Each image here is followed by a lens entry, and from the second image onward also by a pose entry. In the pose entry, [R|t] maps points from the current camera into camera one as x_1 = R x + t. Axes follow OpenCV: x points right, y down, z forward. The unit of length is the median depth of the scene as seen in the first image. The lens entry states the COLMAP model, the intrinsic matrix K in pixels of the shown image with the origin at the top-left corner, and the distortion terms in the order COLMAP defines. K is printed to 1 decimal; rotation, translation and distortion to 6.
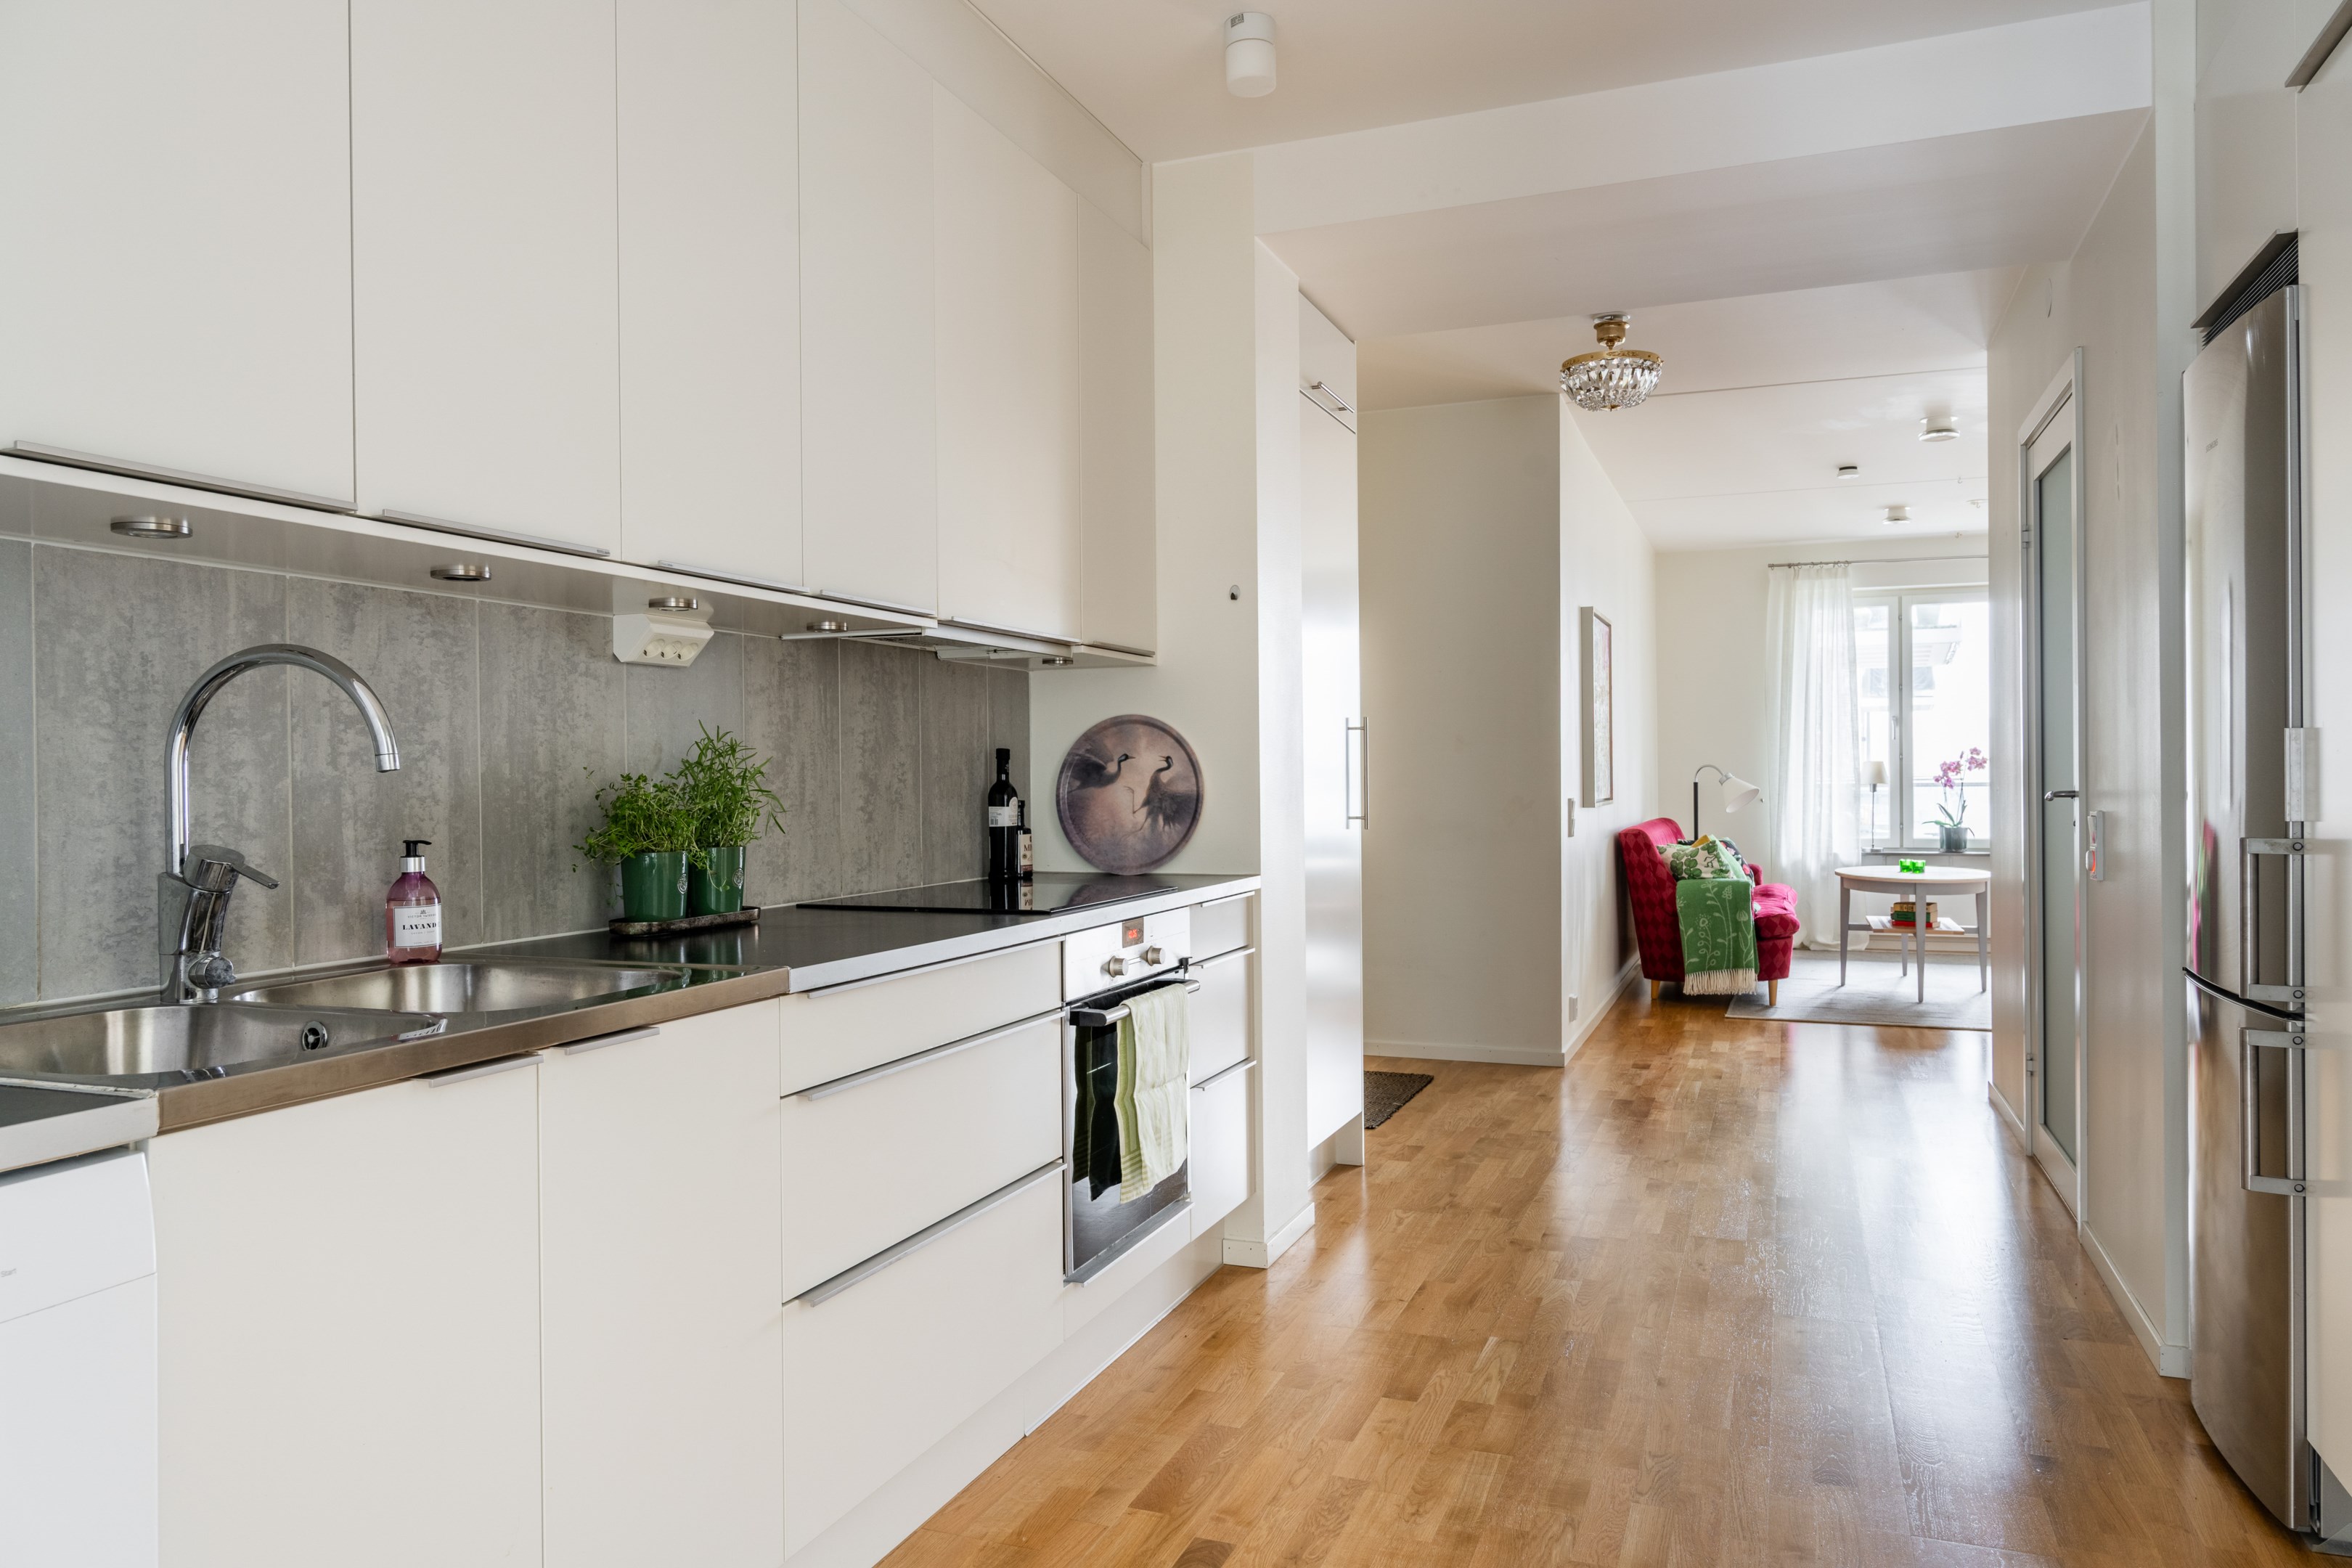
lens RADIAL K [[1590.1, 0, 1176.0], [0, 1590.1, 784.0], [0, 0, 1]] dist [-0.004426, -0.002003]
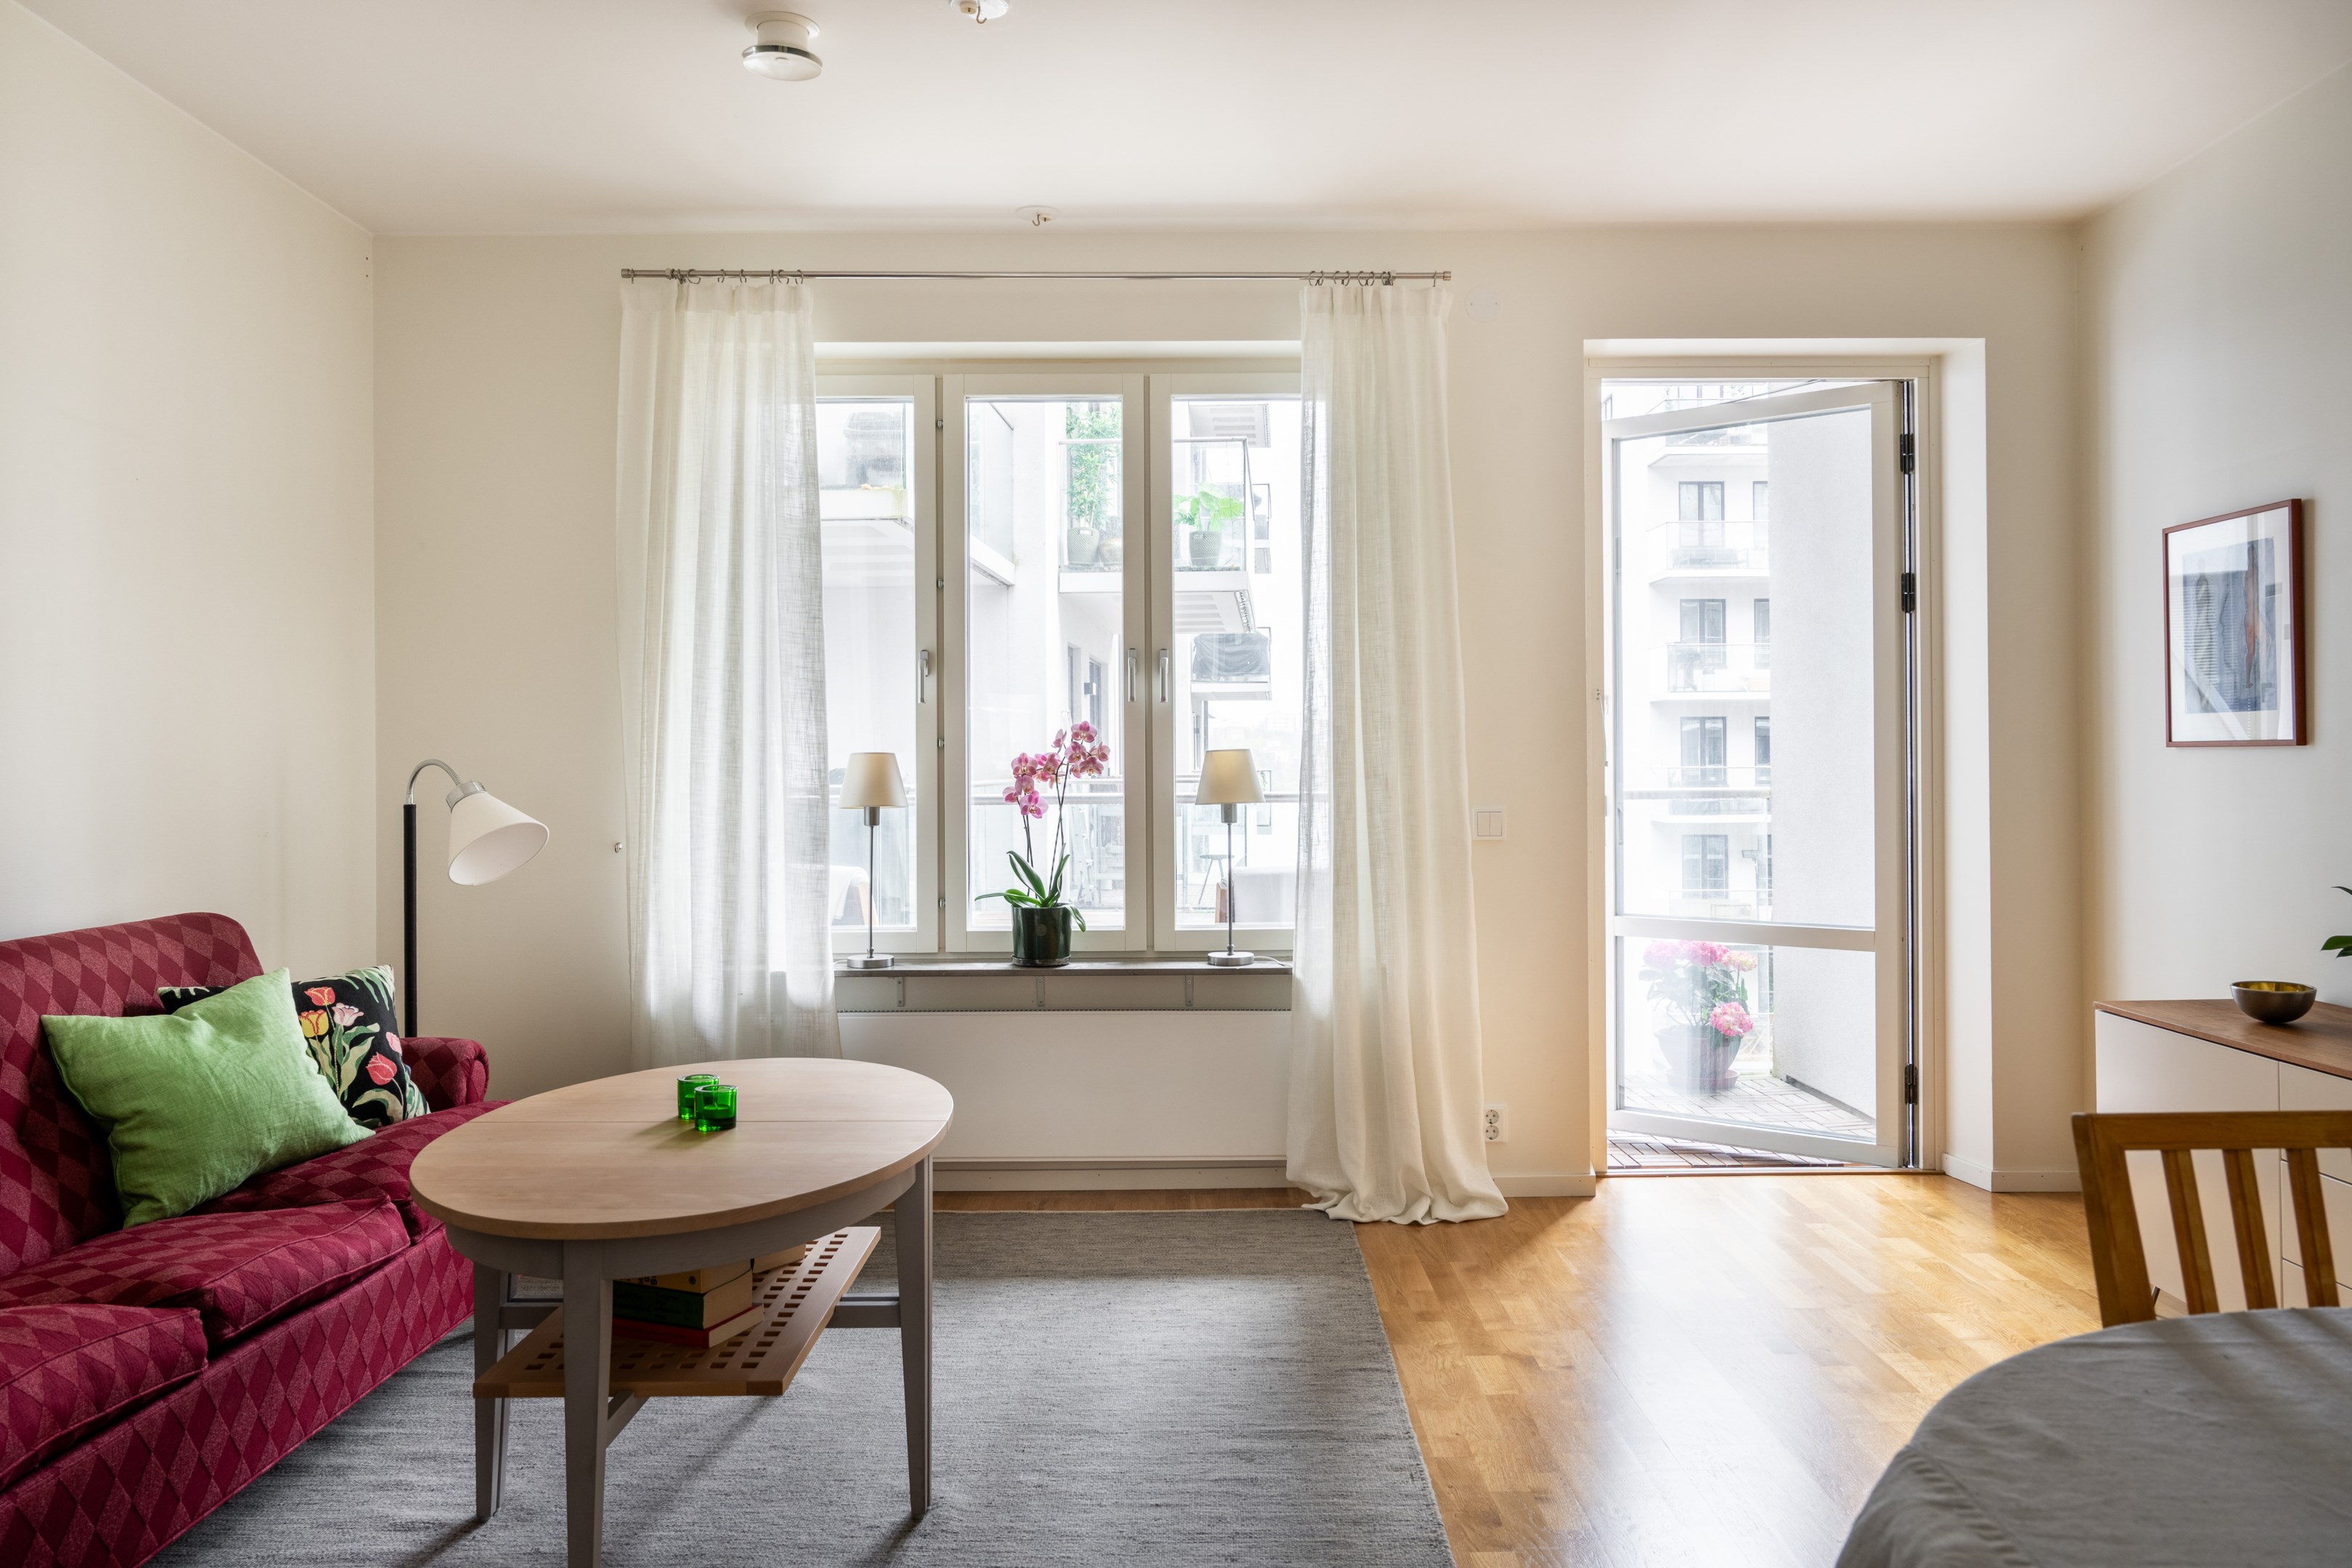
lens RADIAL K [[1658.4, 0, 1180.3], [0, 1658.4, 750.0], [0, 0, 1]] dist [-0.006933, -0.001435]
pose [[0.934221, 0.008684, 0.356590, 1.168227], [-0.003341, 0.999873, -0.015595, -0.028430], [-0.356680, 0.013378, 0.934131, 1.823066]]
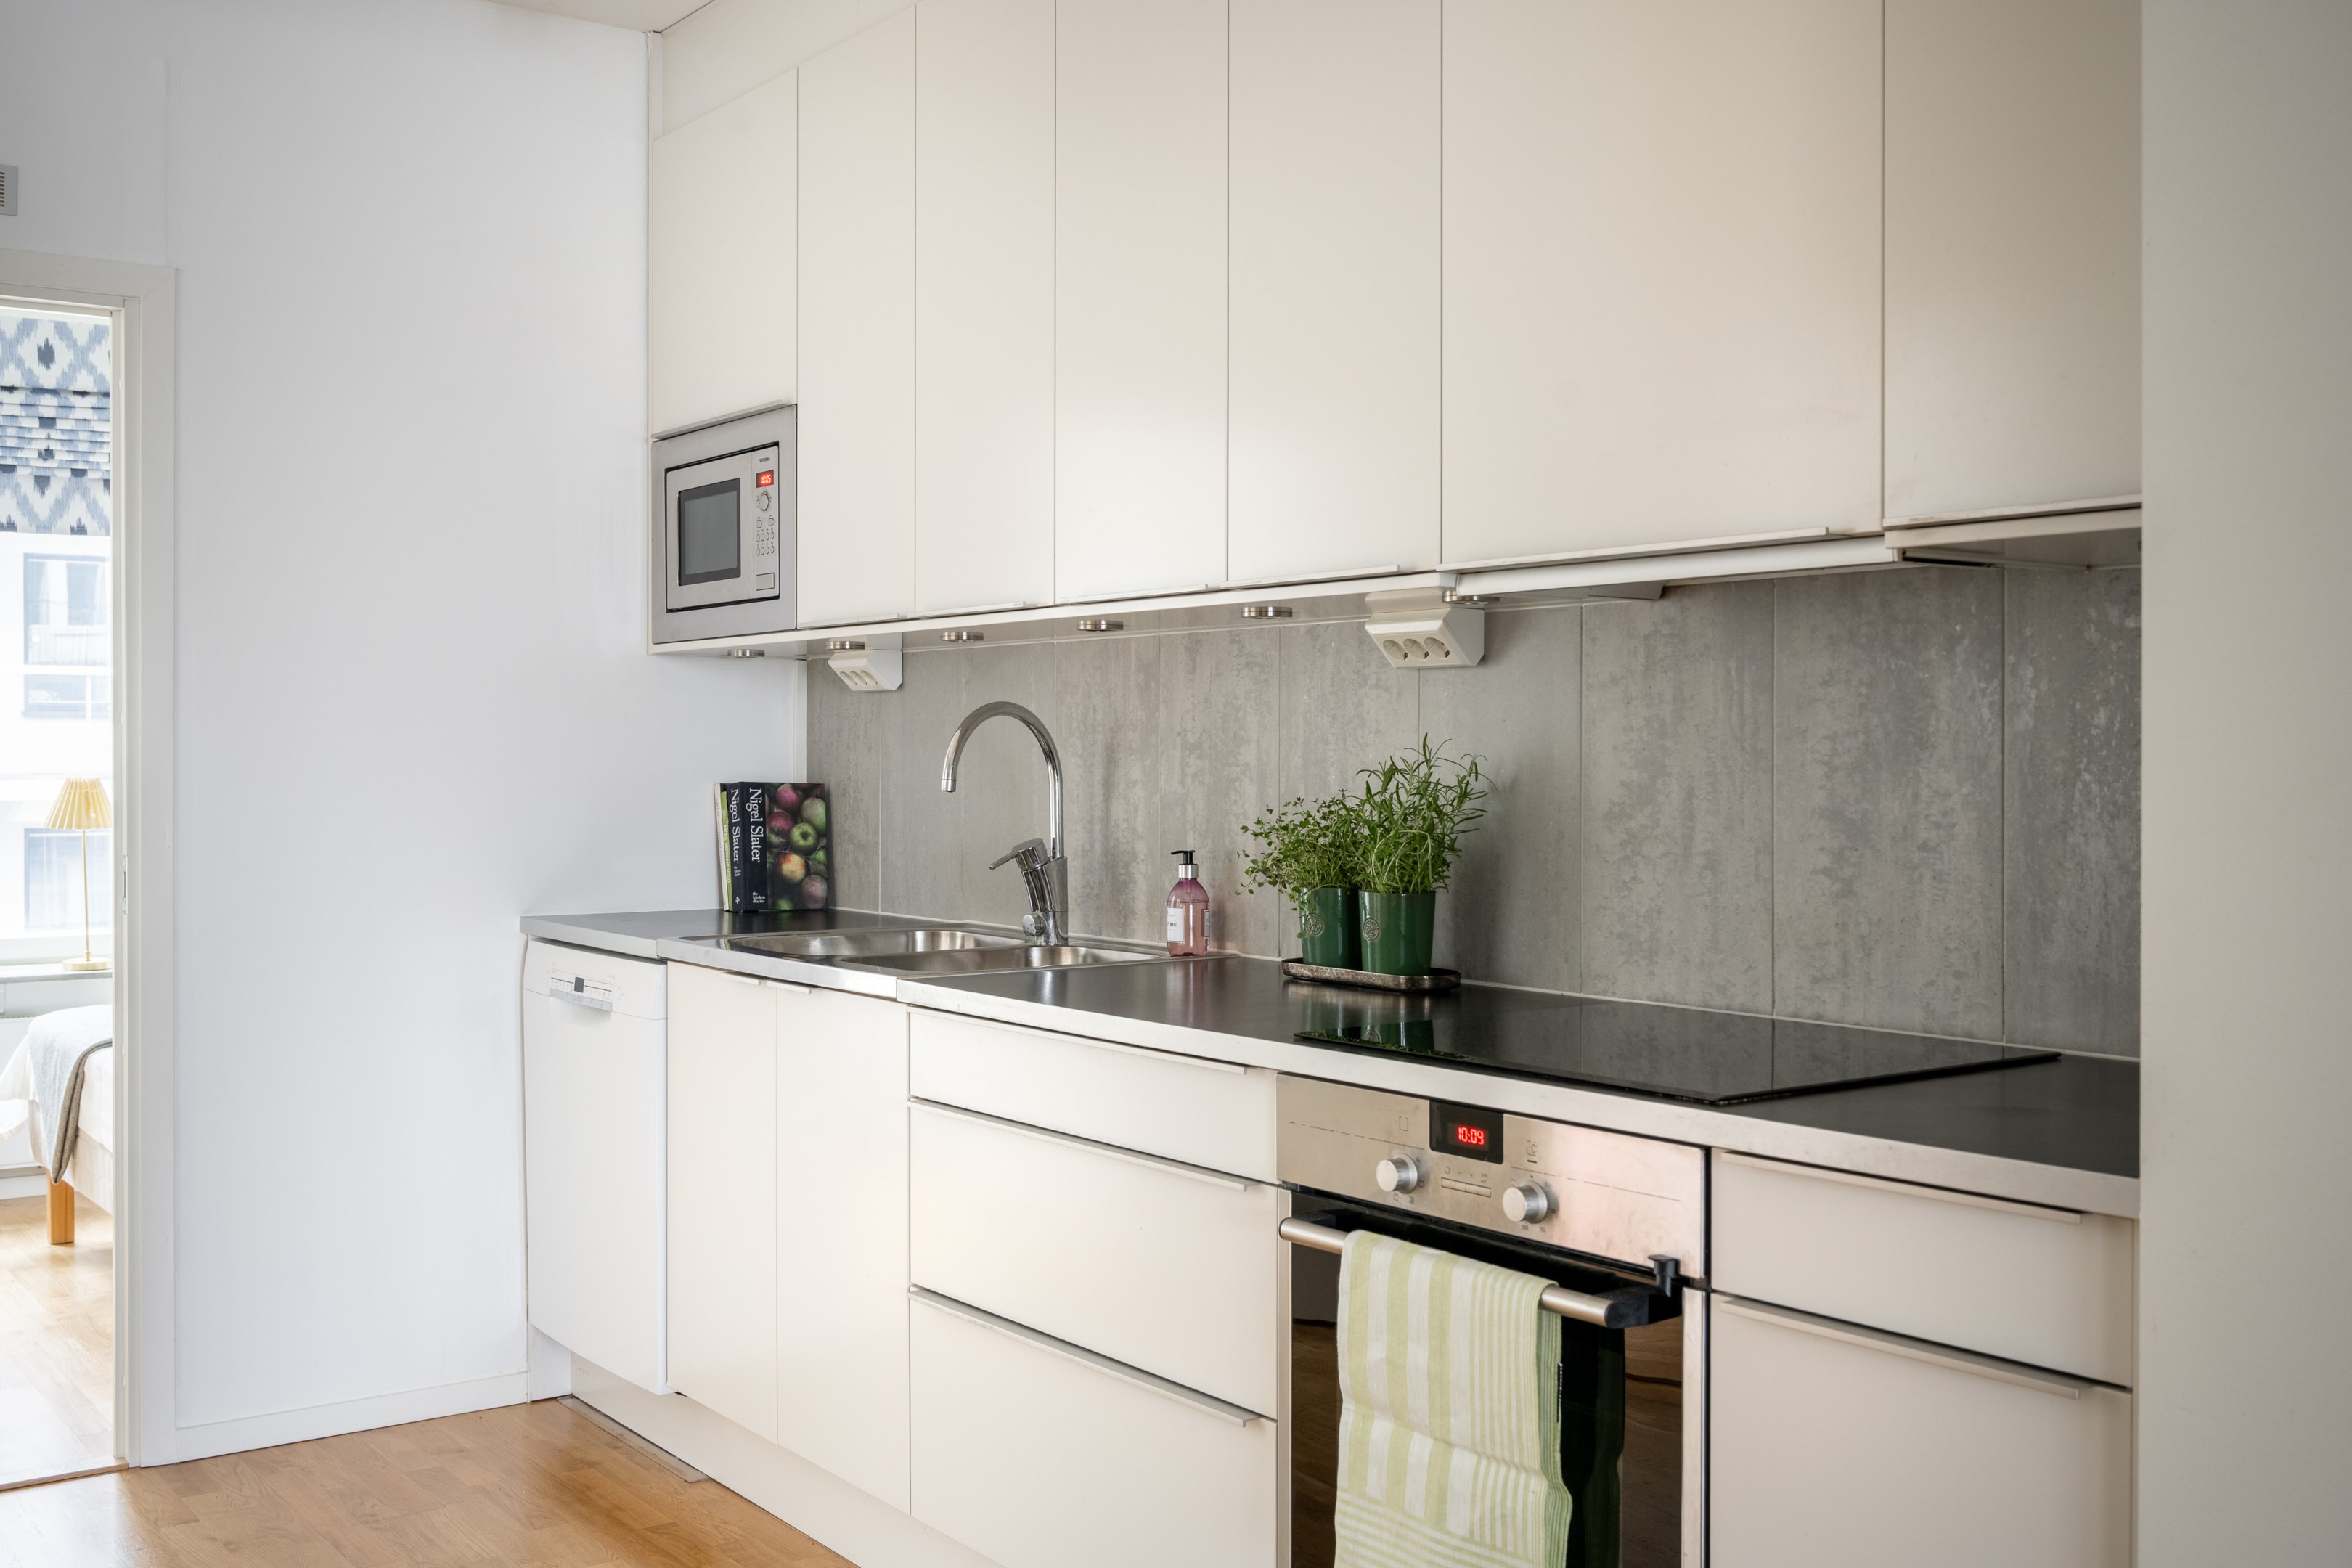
lens RADIAL K [[2299.7, 0, 1176.0], [0, 2299.7, 784.0], [0, 0, 1]] dist [-0.003874, -0.002810]
pose [[-0.541072, 0.023585, -0.840645, 0.644273], [0.002706, 0.999650, 0.026303, -0.039516], [0.840972, 0.011957, -0.540947, 1.316659]]
